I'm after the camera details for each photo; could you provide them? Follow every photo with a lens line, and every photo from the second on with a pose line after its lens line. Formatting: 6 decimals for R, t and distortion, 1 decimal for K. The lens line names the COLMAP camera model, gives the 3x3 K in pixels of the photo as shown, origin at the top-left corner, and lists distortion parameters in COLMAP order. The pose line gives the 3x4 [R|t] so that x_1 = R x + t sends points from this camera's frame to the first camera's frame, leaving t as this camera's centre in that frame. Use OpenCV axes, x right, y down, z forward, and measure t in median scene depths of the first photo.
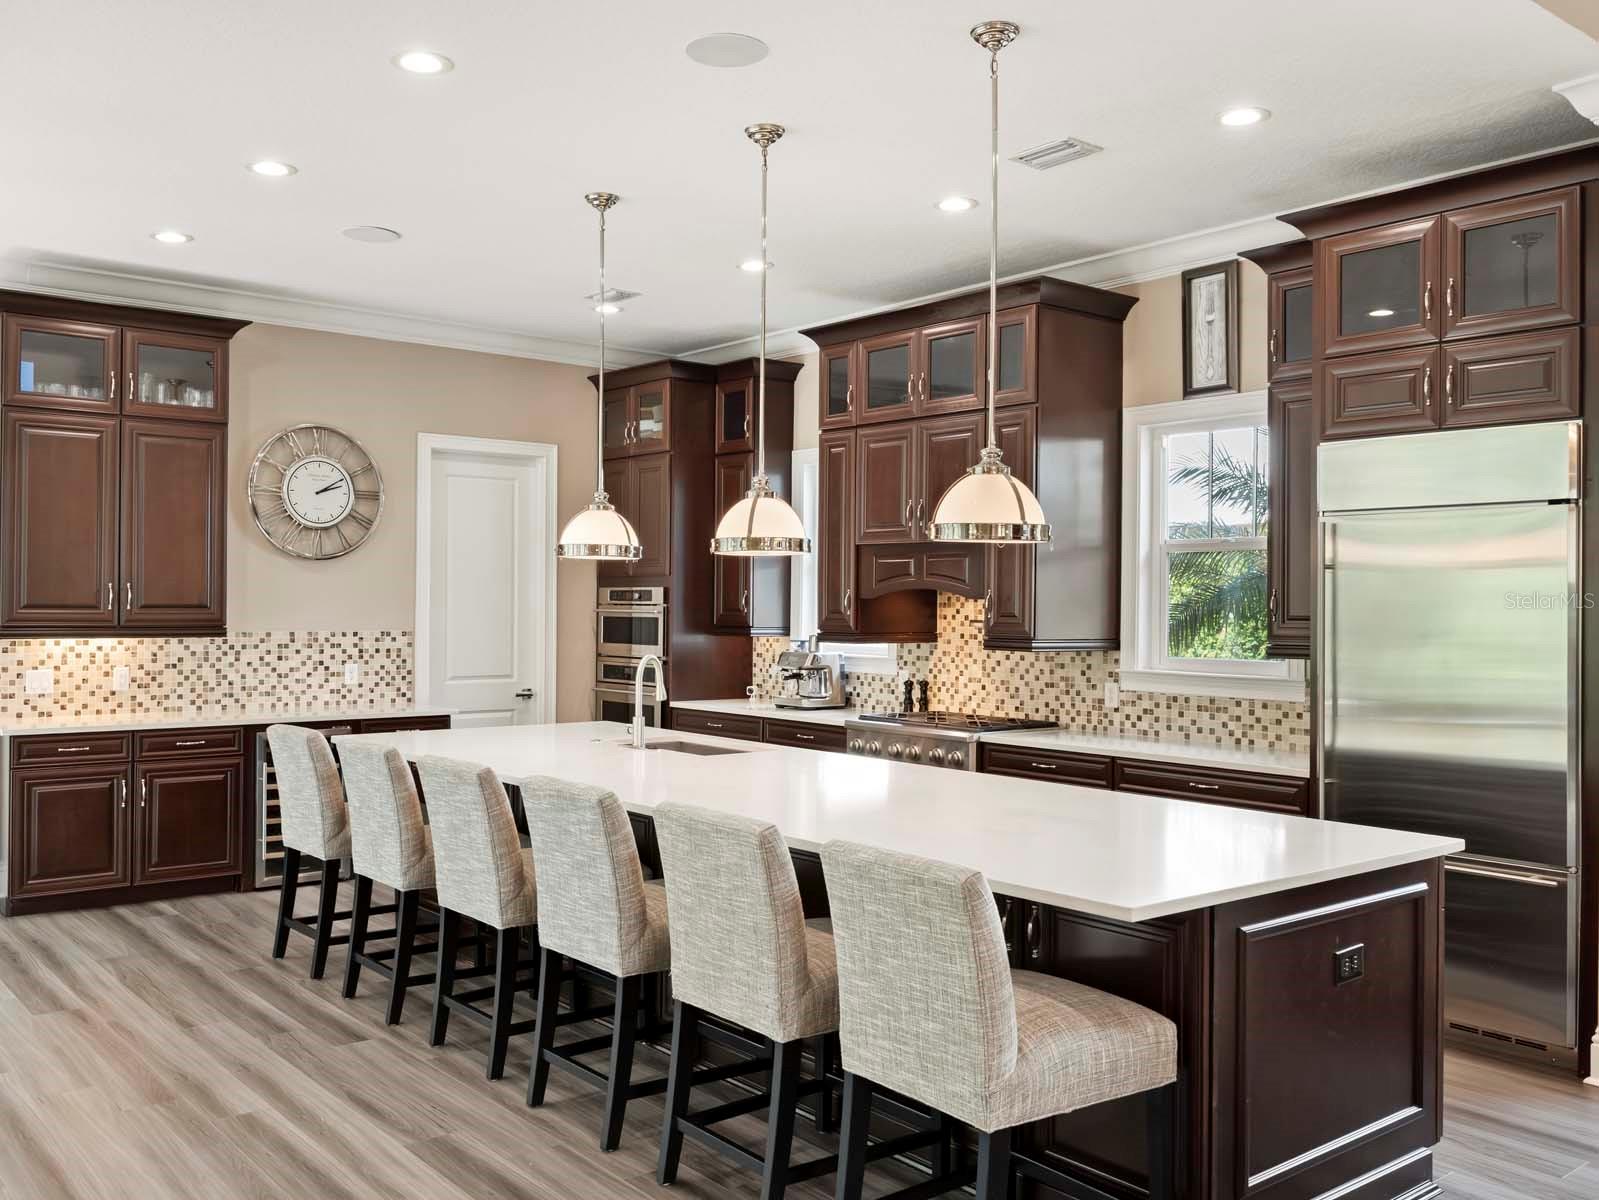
lens RADIAL K [[1390.4, 0, 798.2], [0, 1390.4, 605.8], [0, 0, 1]] dist [0.003421, -0.011185]
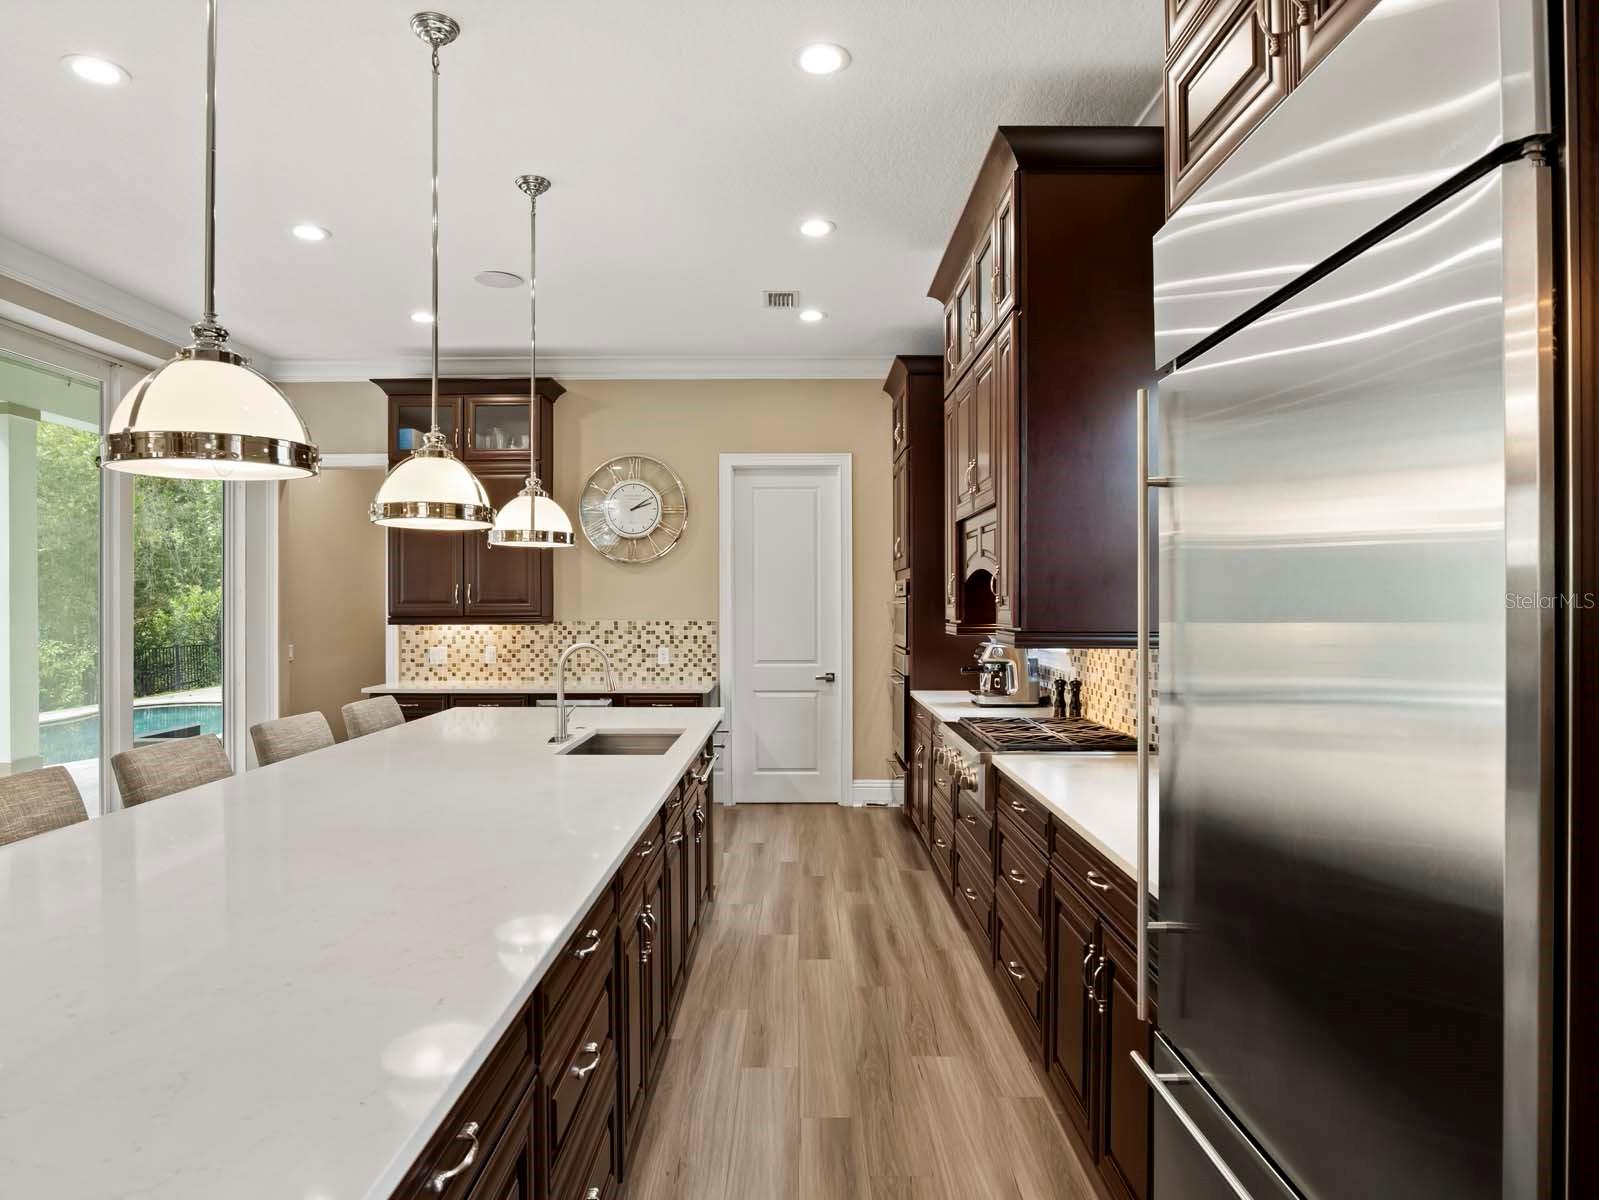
lens RADIAL K [[968.9, 0, 795.7], [0, 968.9, 603.3], [0, 0, 1]] dist [-0.035464, 0.014443]
pose [[0.773963, -0.009746, -0.633155, 0.339314], [0.006013, 0.999950, -0.008042, 0.011333], [0.633202, 0.002417, 0.773983, 0.454333]]
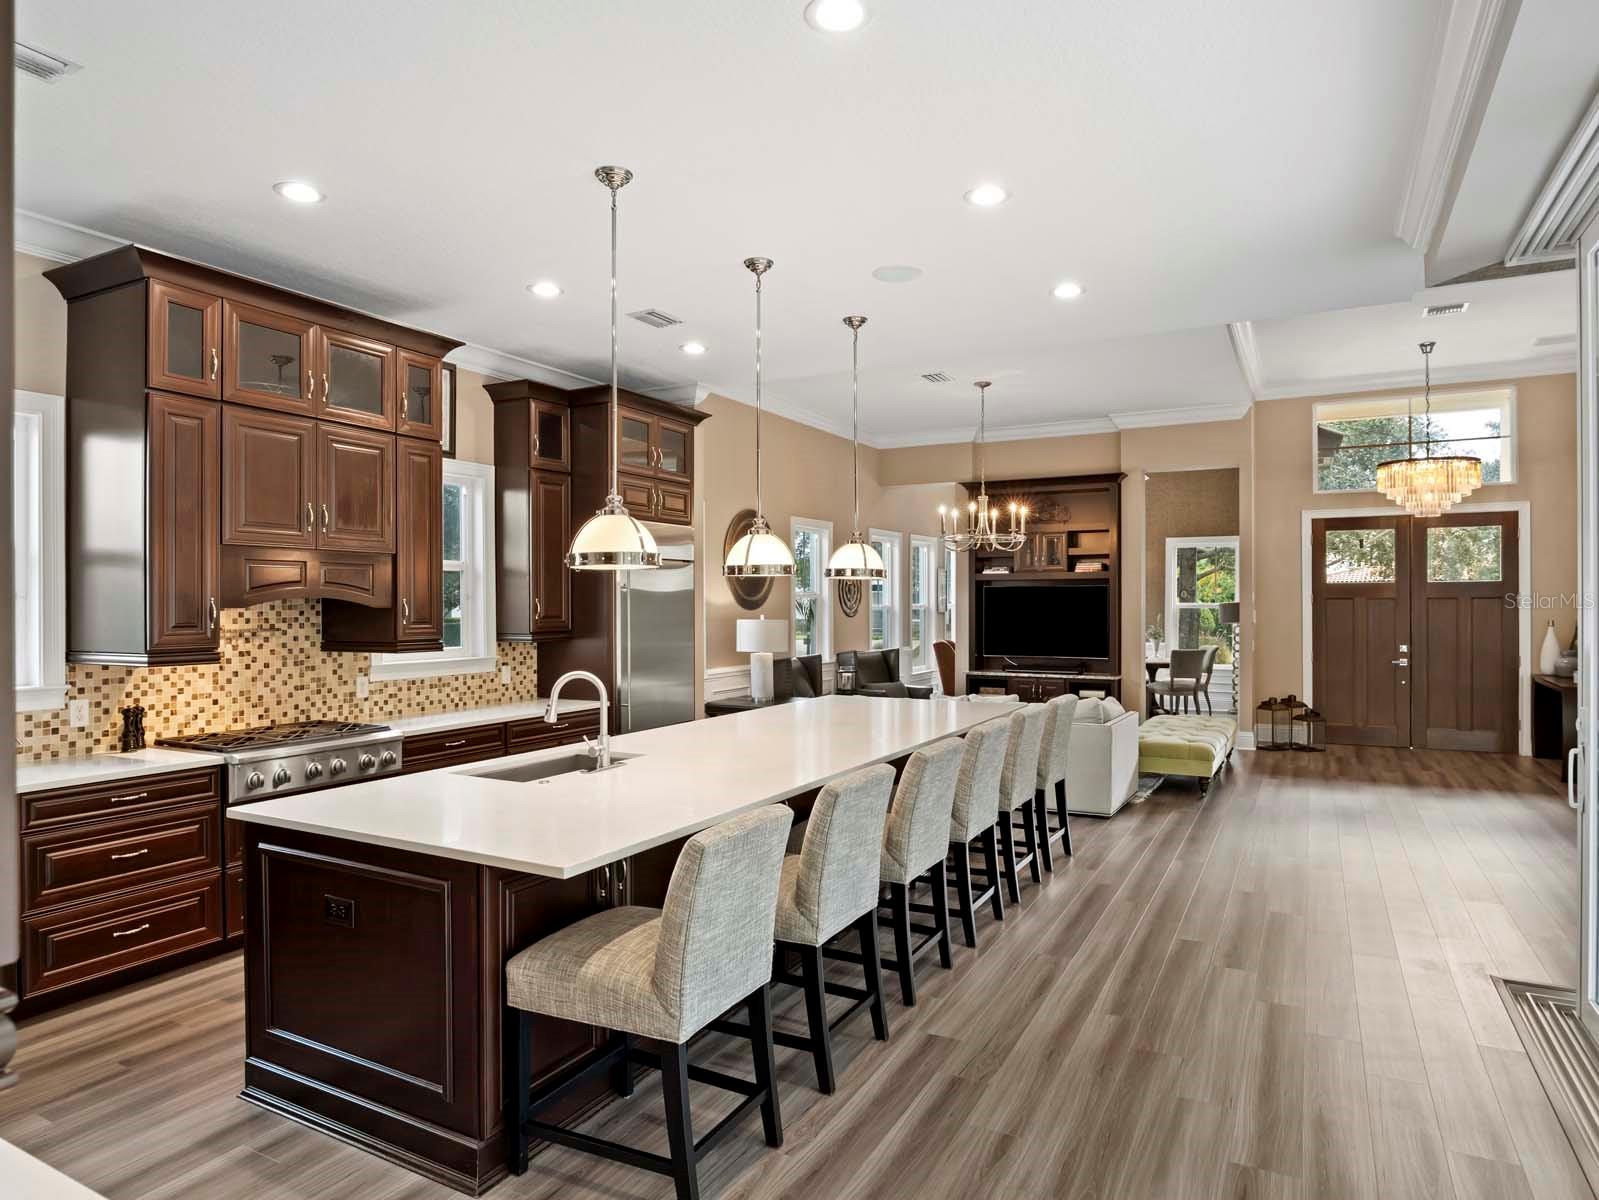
lens RADIAL K [[968.9, 0, 795.7], [0, 968.9, 603.3], [0, 0, 1]] dist [-0.035464, 0.014443]
pose [[-0.381737, -0.010414, 0.924212, -0.603396], [0.000014, 0.999936, 0.011273, -0.014623], [-0.924271, 0.004317, -0.381713, 0.879792]]
